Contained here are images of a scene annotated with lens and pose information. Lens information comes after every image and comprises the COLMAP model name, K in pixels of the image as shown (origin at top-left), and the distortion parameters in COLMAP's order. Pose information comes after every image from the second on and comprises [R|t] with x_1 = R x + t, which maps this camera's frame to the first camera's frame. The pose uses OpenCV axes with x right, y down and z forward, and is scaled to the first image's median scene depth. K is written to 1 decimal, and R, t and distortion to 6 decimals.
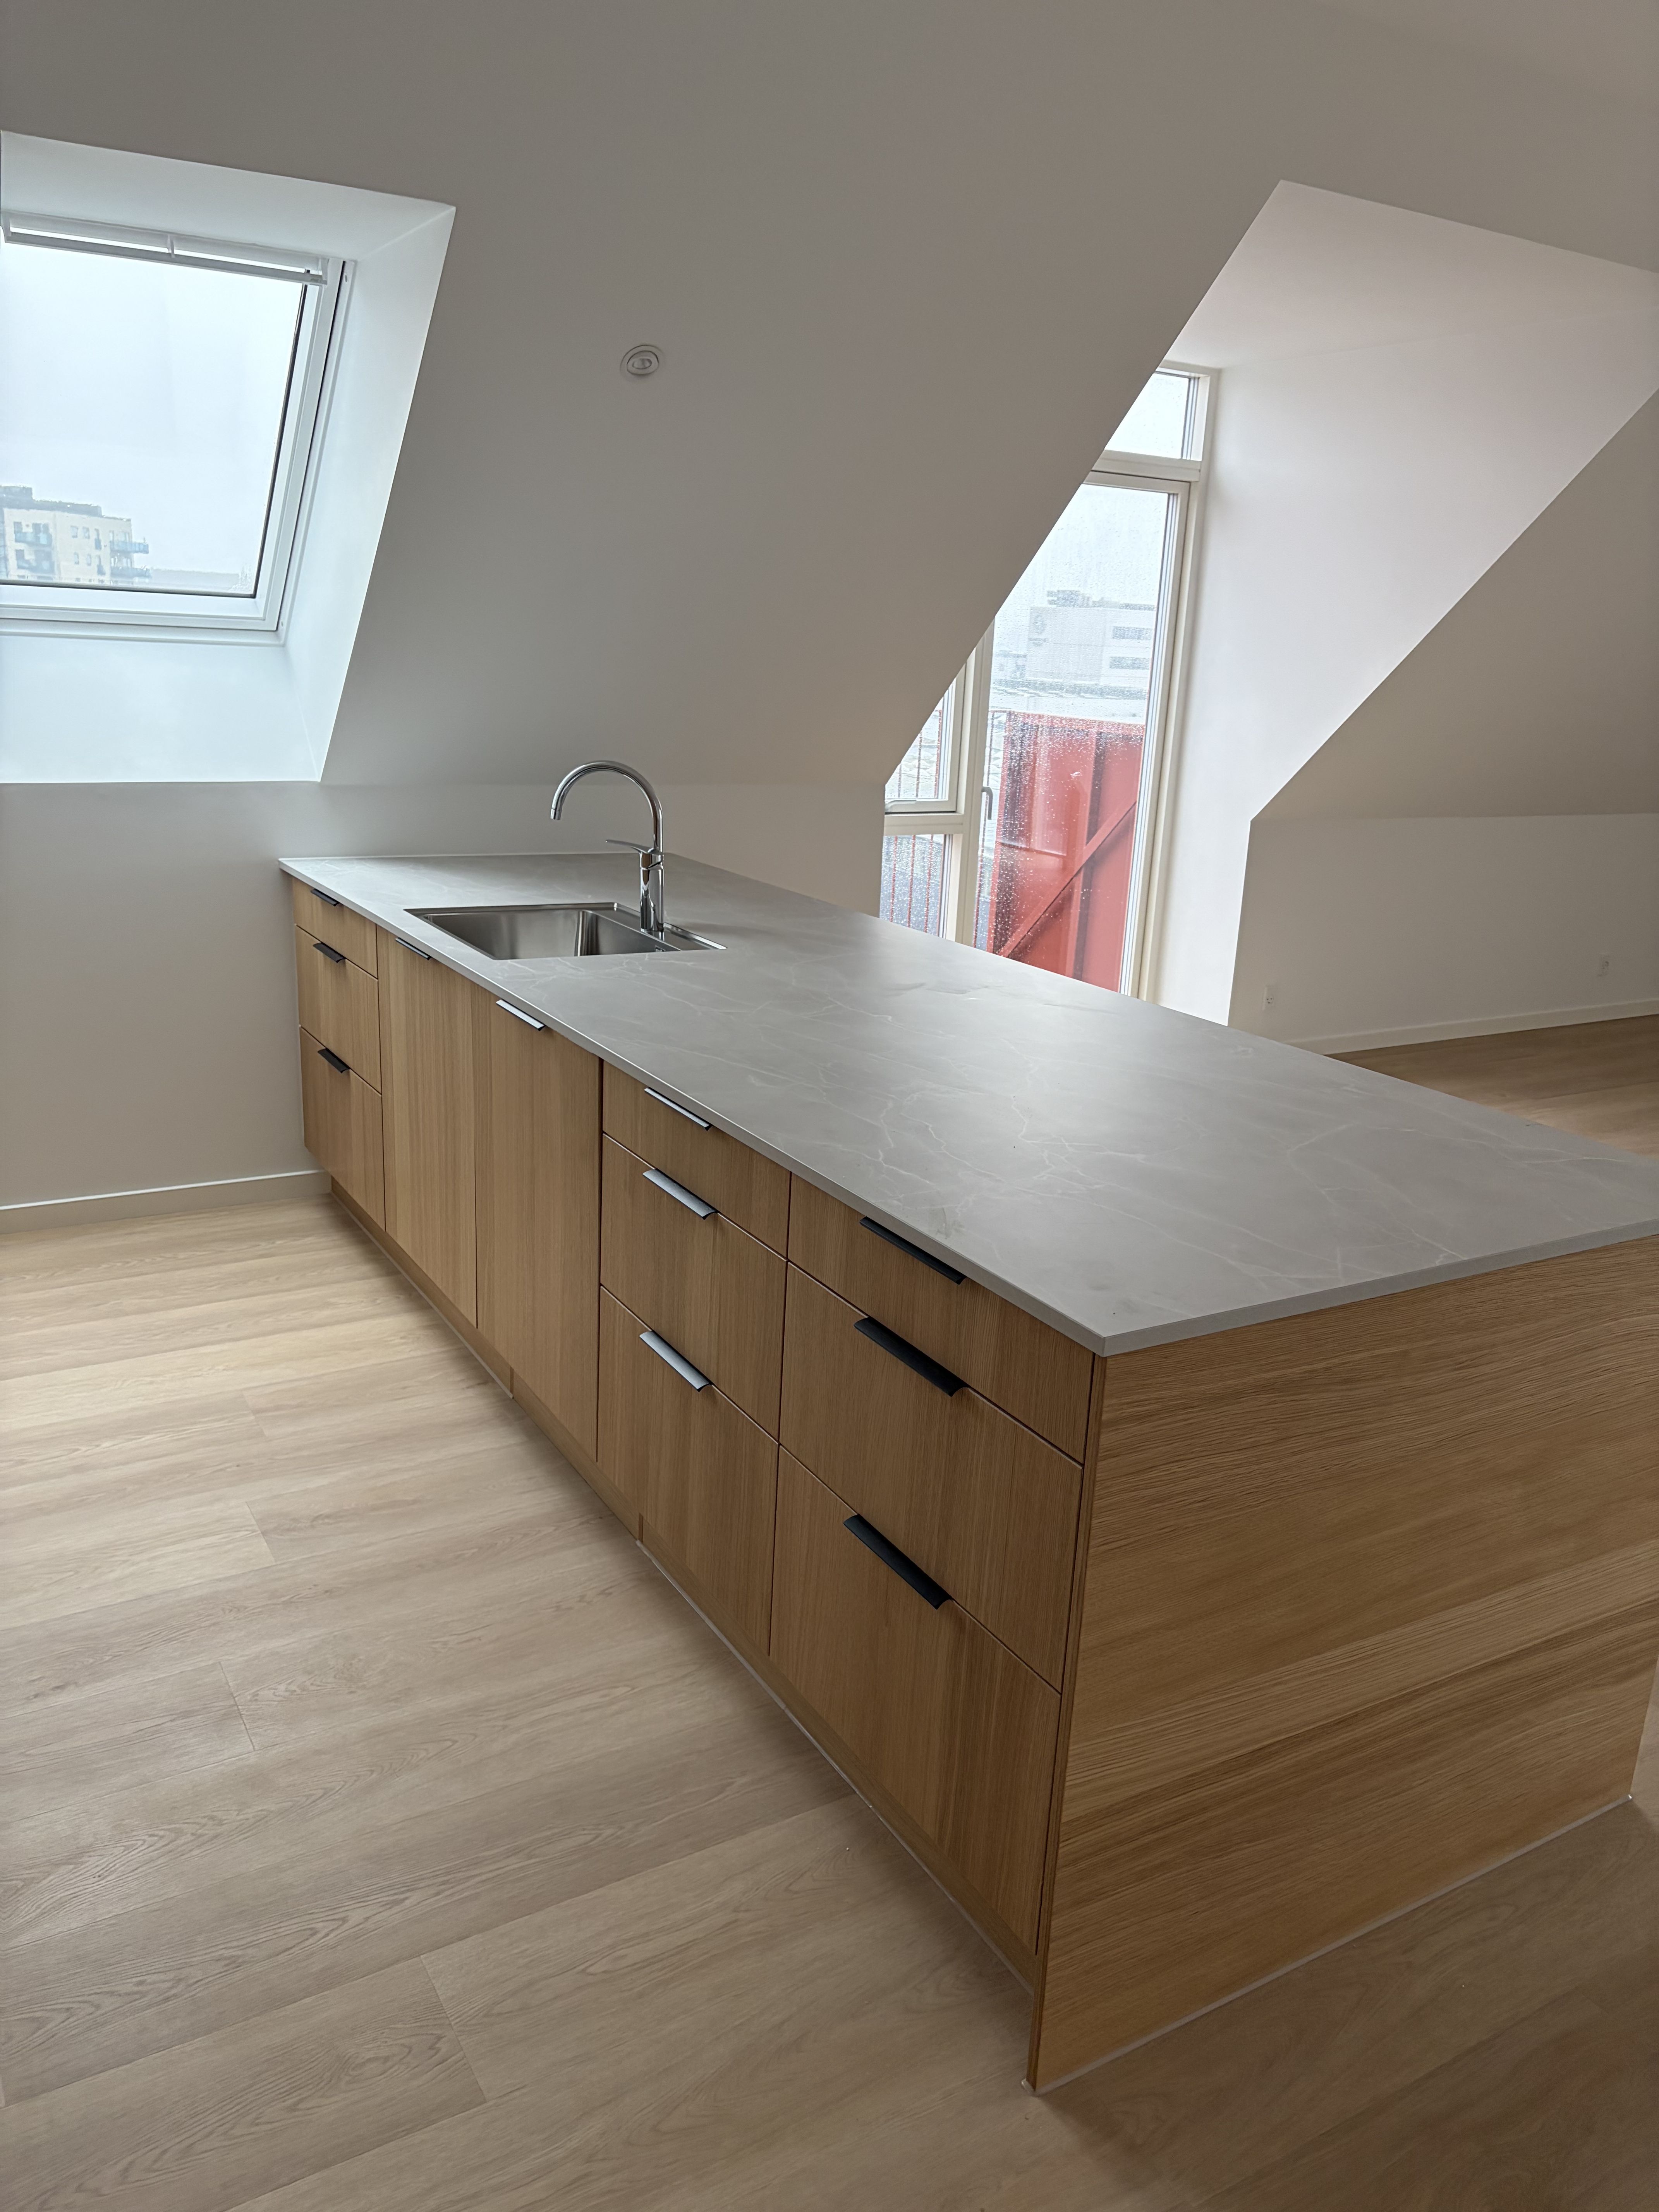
lens RADIAL K [[1665.8, 0, 825.9], [0, 1665.8, 1120.3], [0, 0, 1]] dist [0.058865, -0.062873]
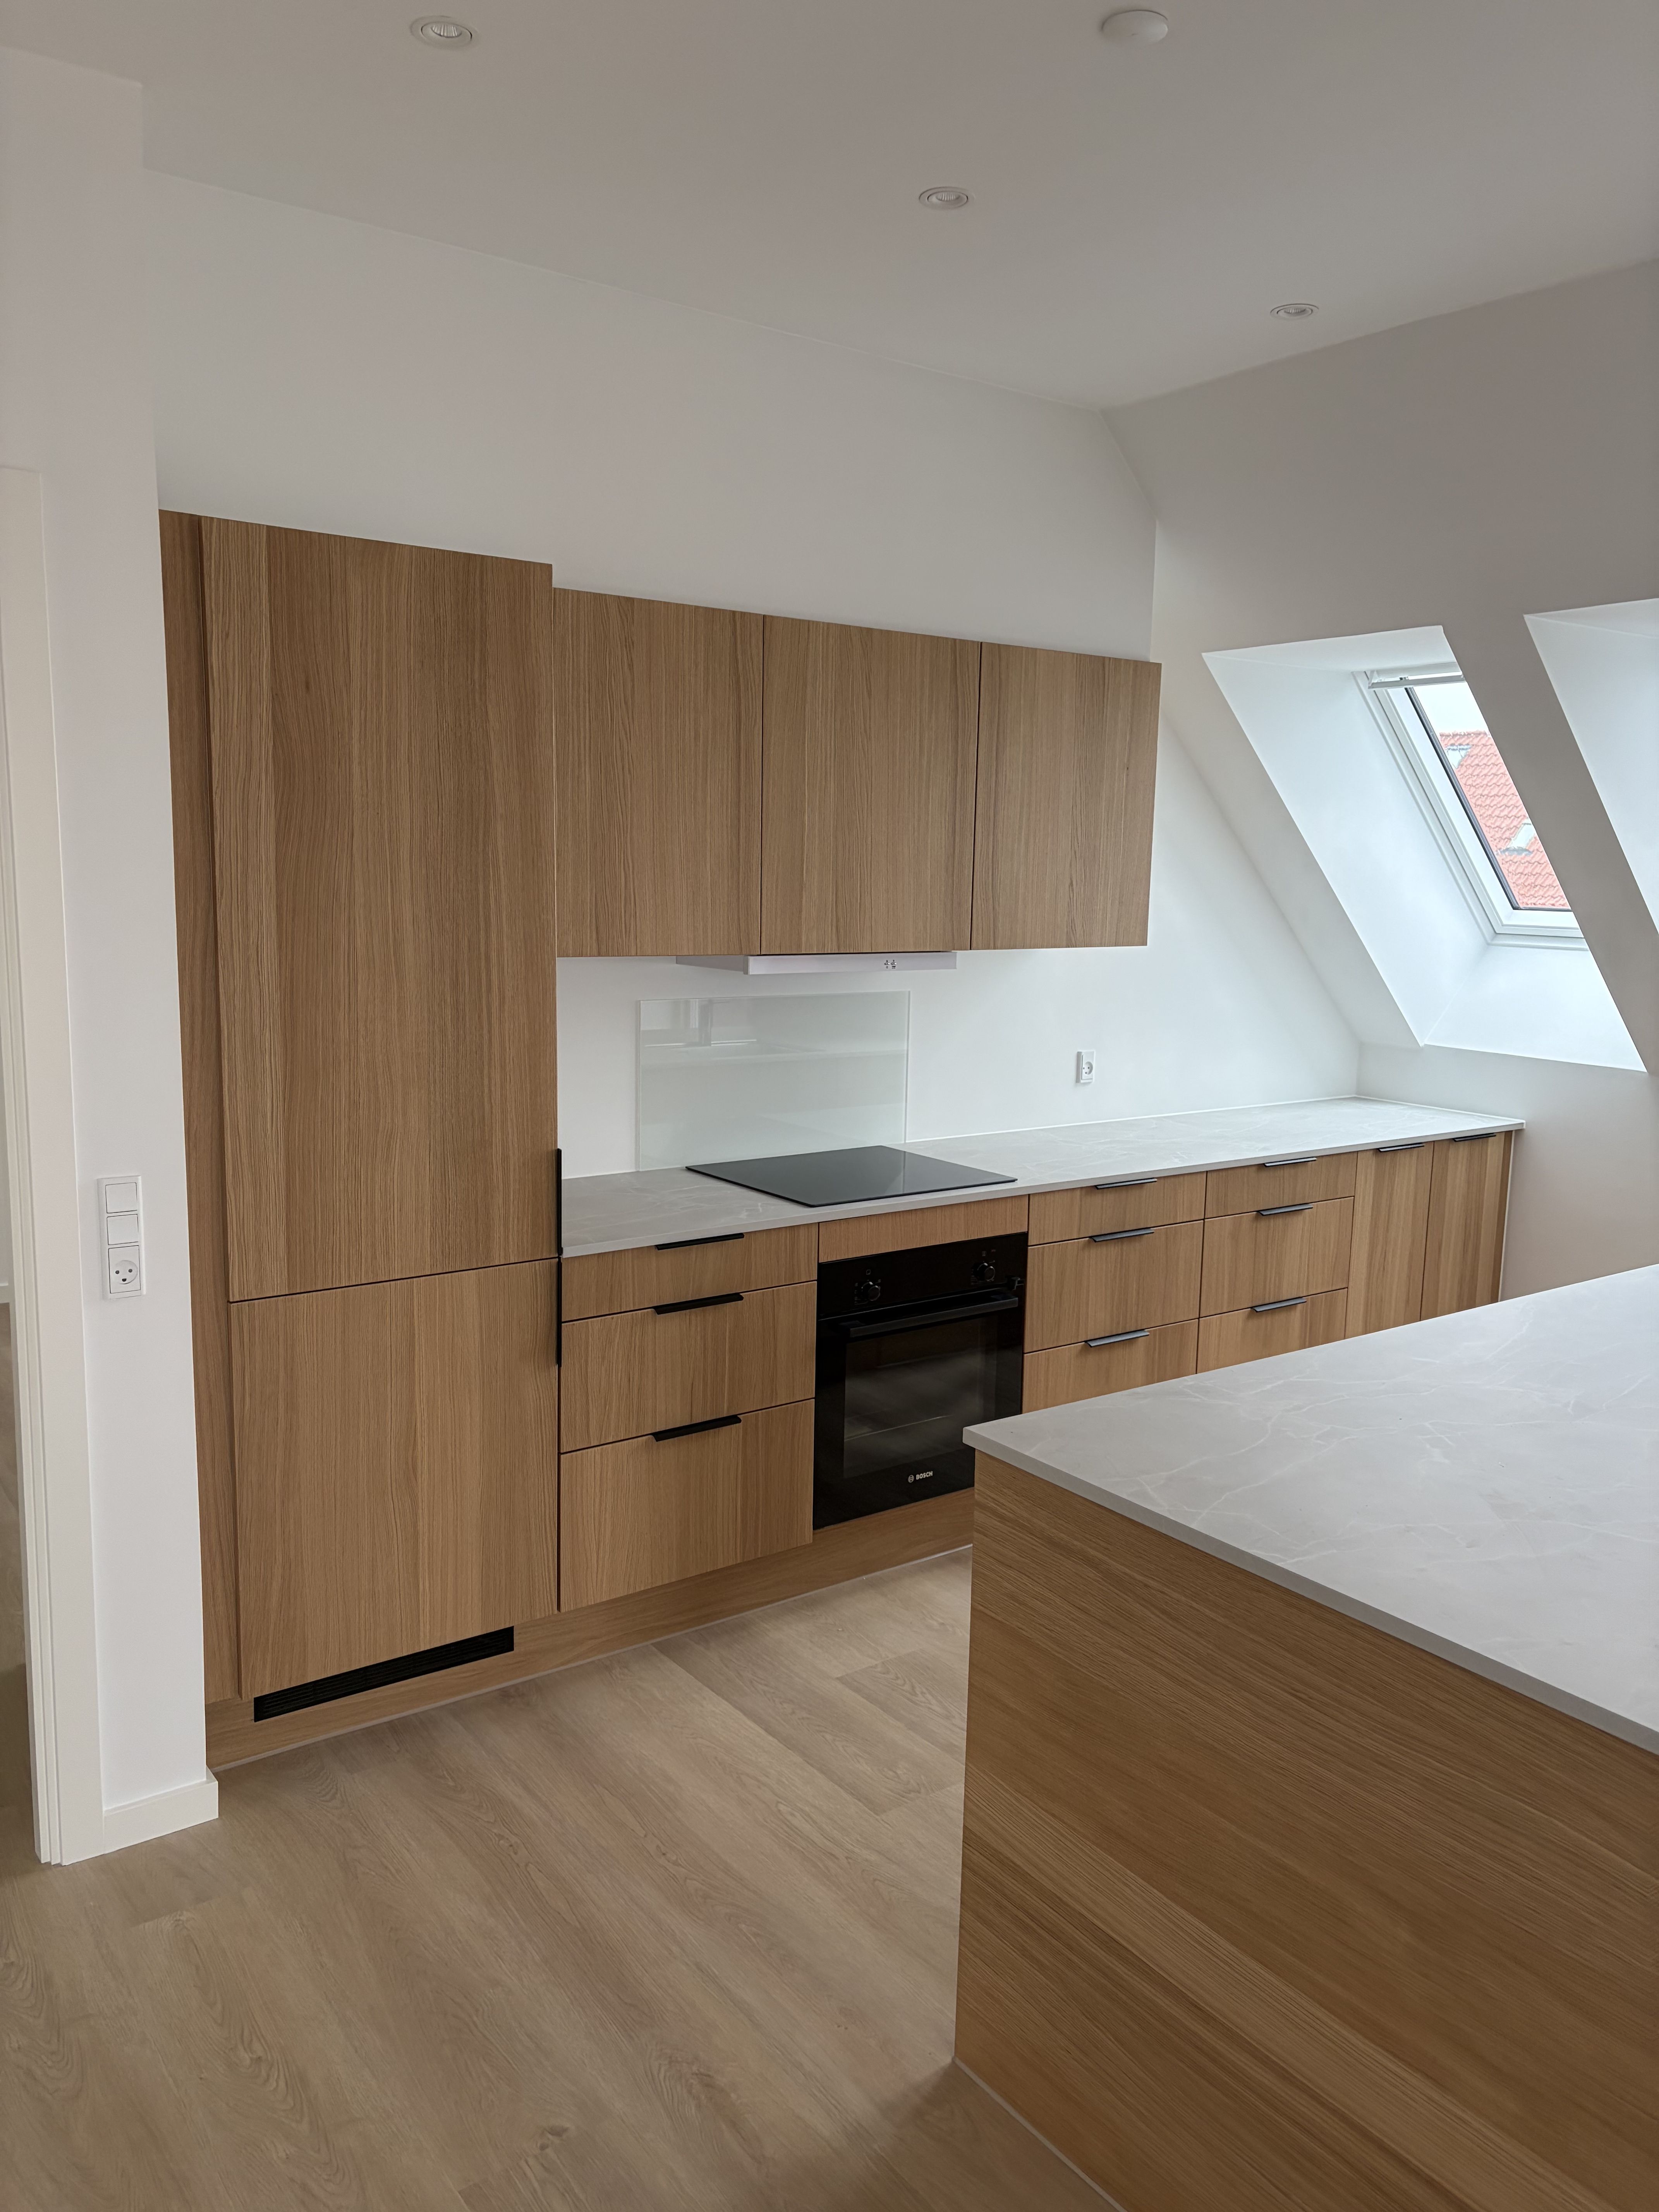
lens RADIAL K [[1665.8, 0, 825.9], [0, 1665.8, 1120.3], [0, 0, 1]] dist [0.058865, -0.062873]
pose [[0.089163, 0.109493, -0.989980, 1.296728], [-0.288649, 0.954126, 0.079531, -0.163939], [0.953274, 0.278666, 0.116678, 0.573722]]
